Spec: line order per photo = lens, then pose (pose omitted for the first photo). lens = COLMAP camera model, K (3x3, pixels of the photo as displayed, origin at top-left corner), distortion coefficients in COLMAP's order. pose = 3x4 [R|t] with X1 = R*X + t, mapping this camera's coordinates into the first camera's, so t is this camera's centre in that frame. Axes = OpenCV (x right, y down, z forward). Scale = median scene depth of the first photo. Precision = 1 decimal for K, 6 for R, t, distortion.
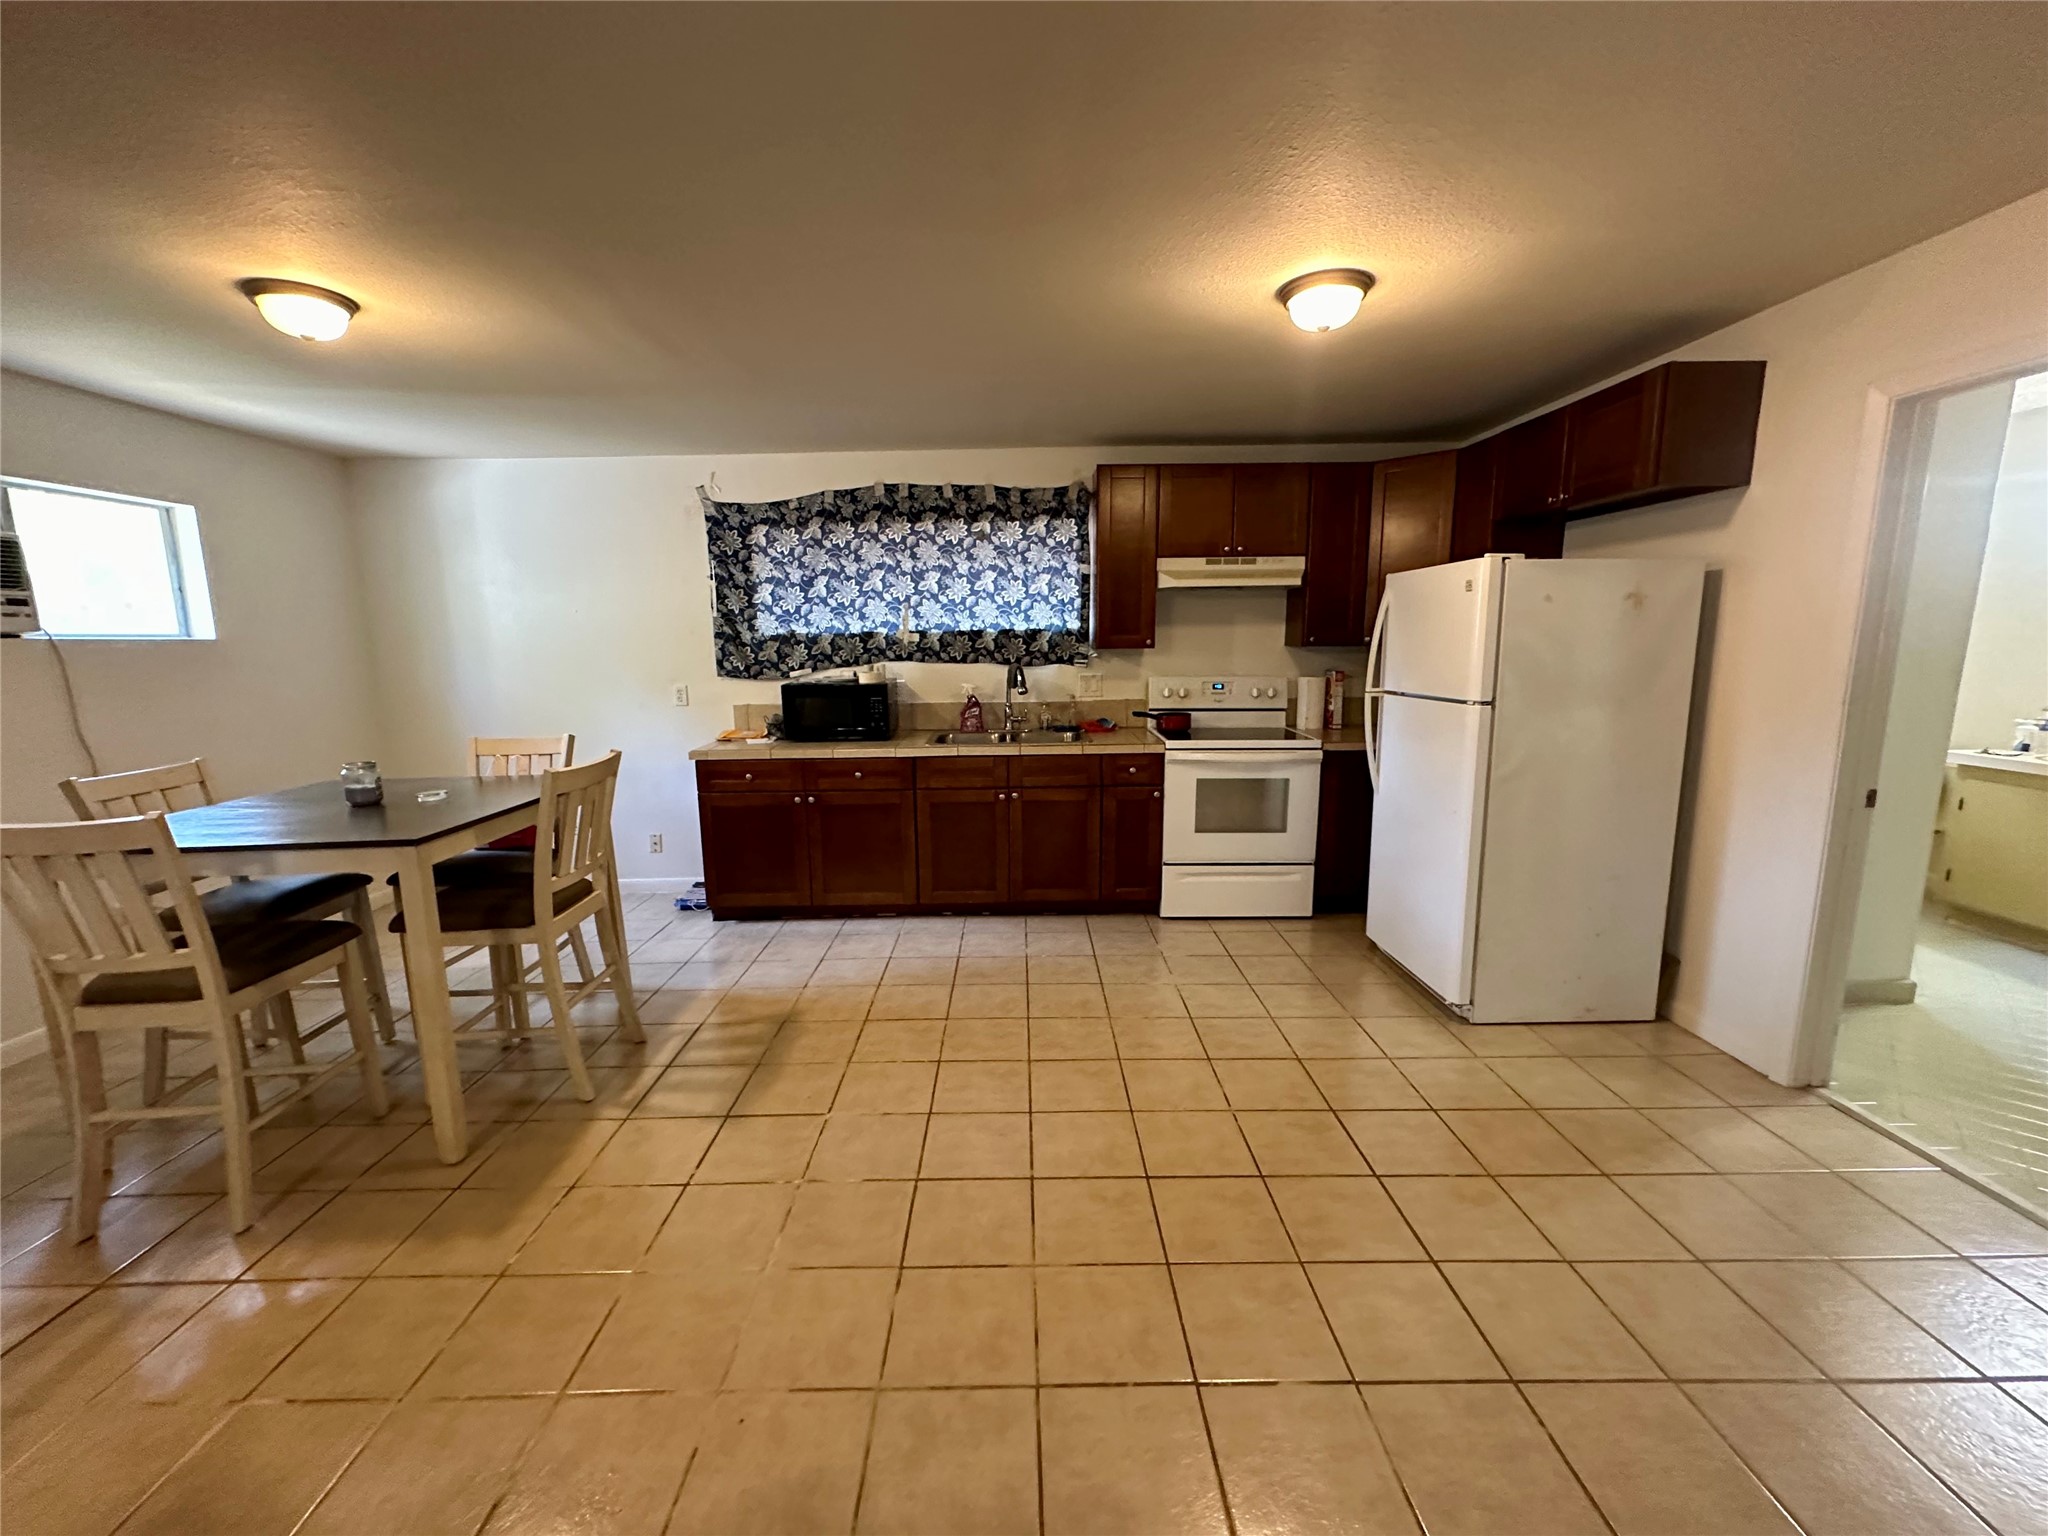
lens RADIAL K [[817.4, 0, 1022.9], [0, 817.4, 772.0], [0, 0, 1]] dist [-0.003388, 0.000922]
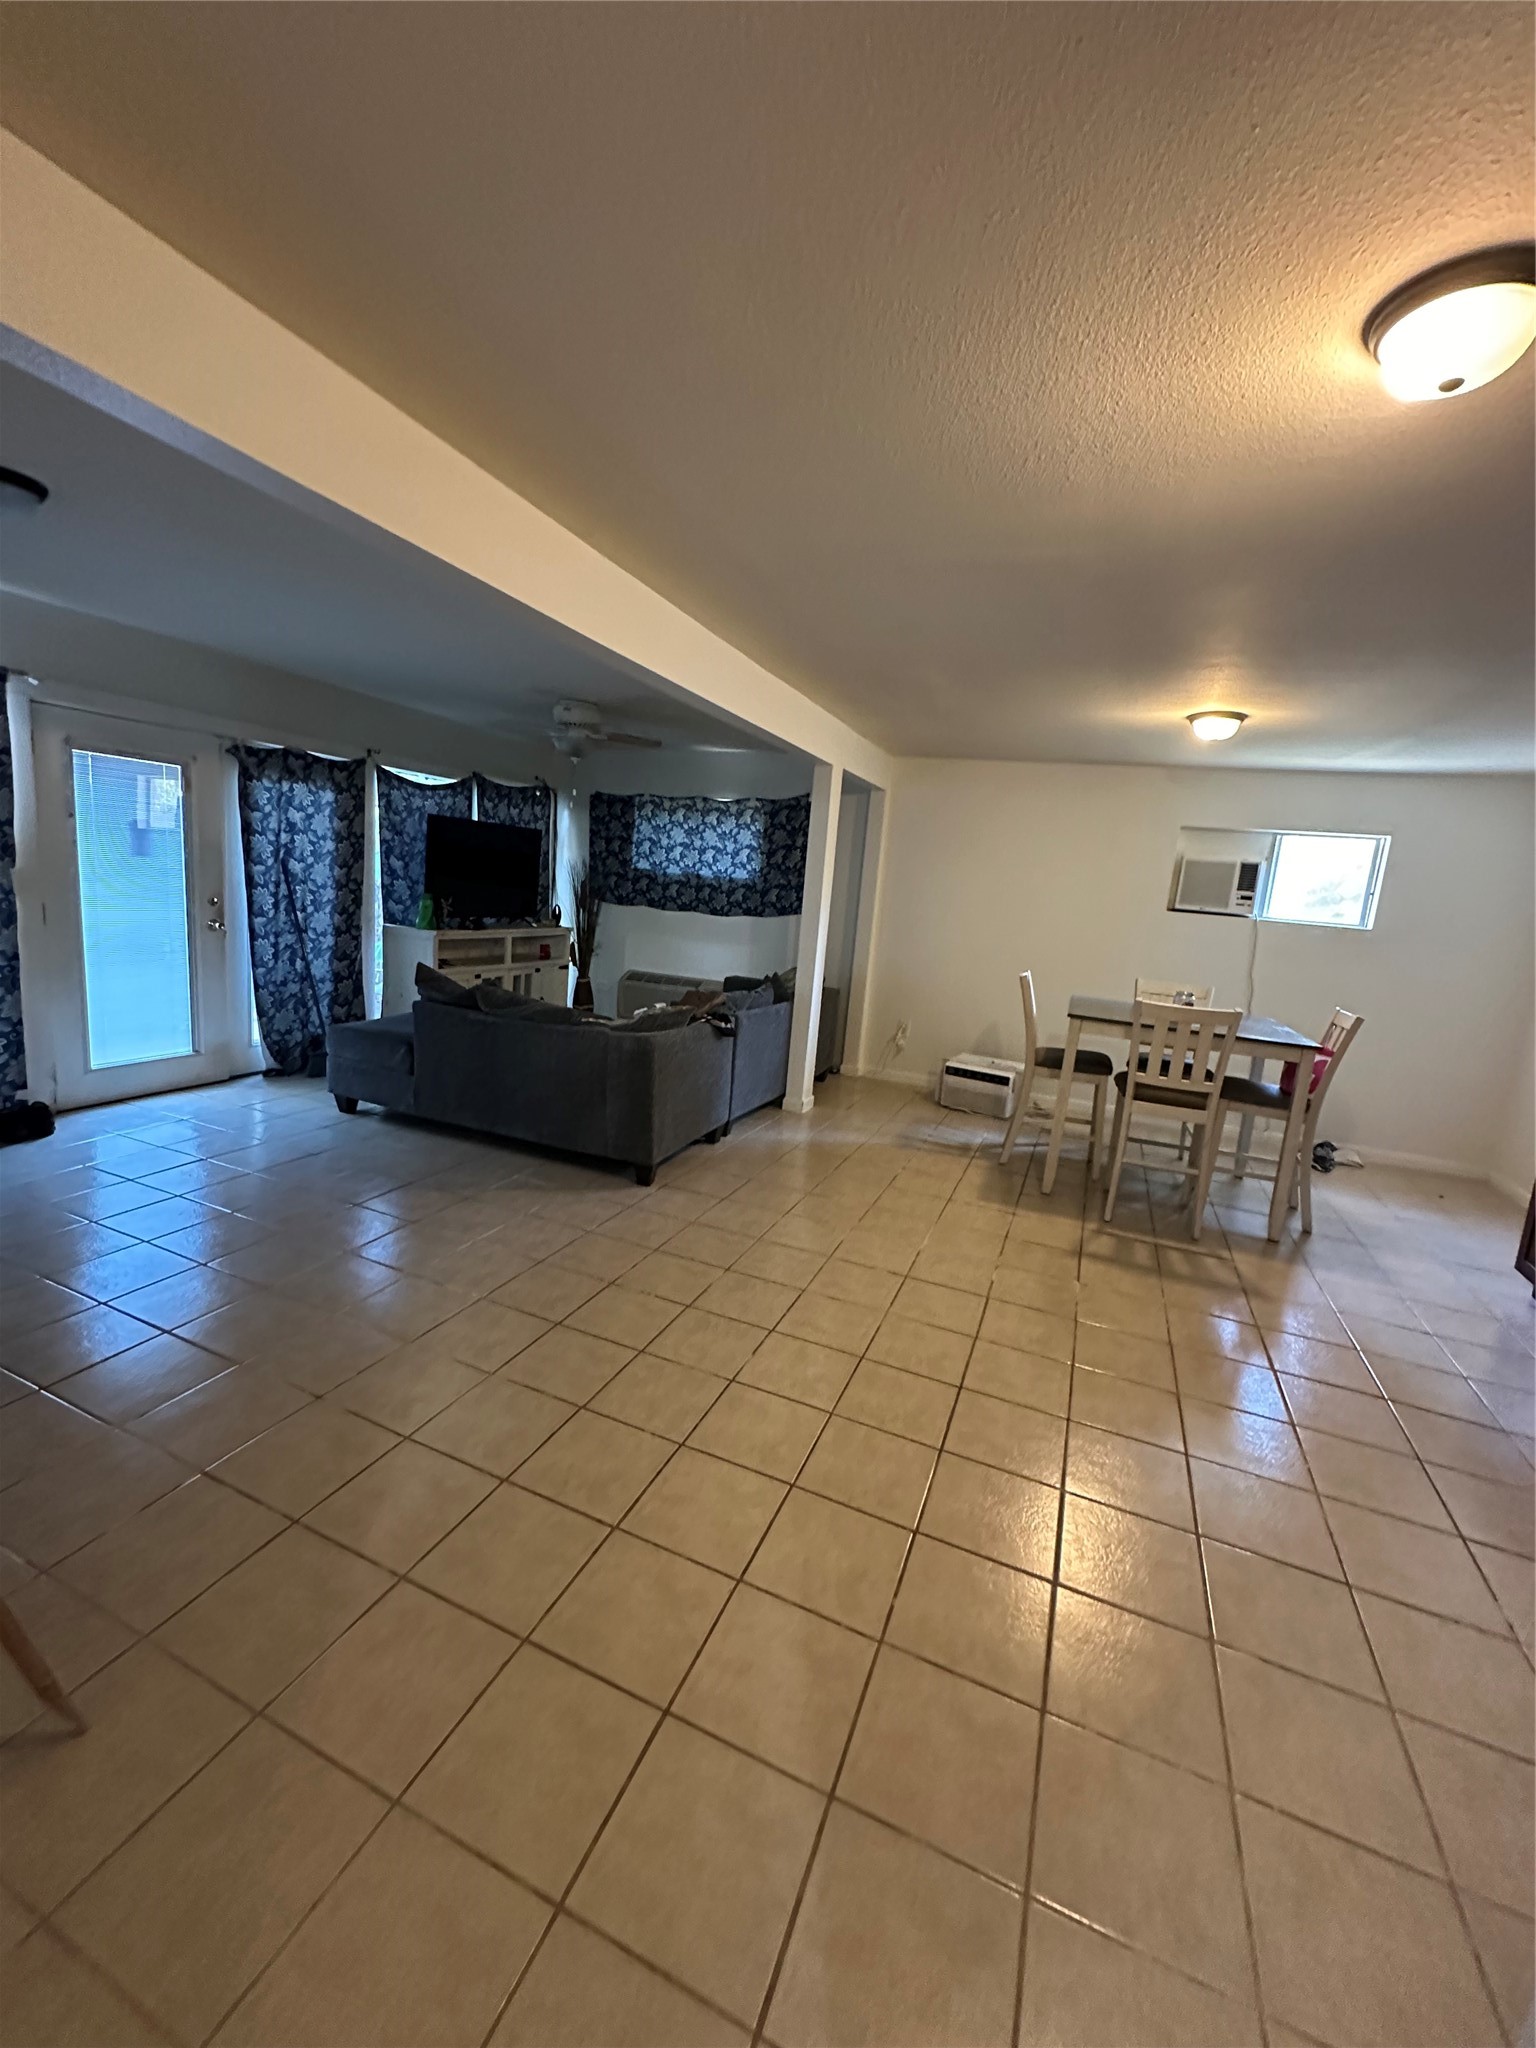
lens RADIAL K [[817.4, 0, 766.1], [0, 817.4, 1020.9], [0, 0, 1]] dist [-0.003388, 0.000922]
pose [[-0.403287, 0.142122, -0.903969, 1.084002], [-0.222624, 0.942946, 0.247570, -0.189654], [0.887580, 0.301087, -0.348638, 0.893665]]
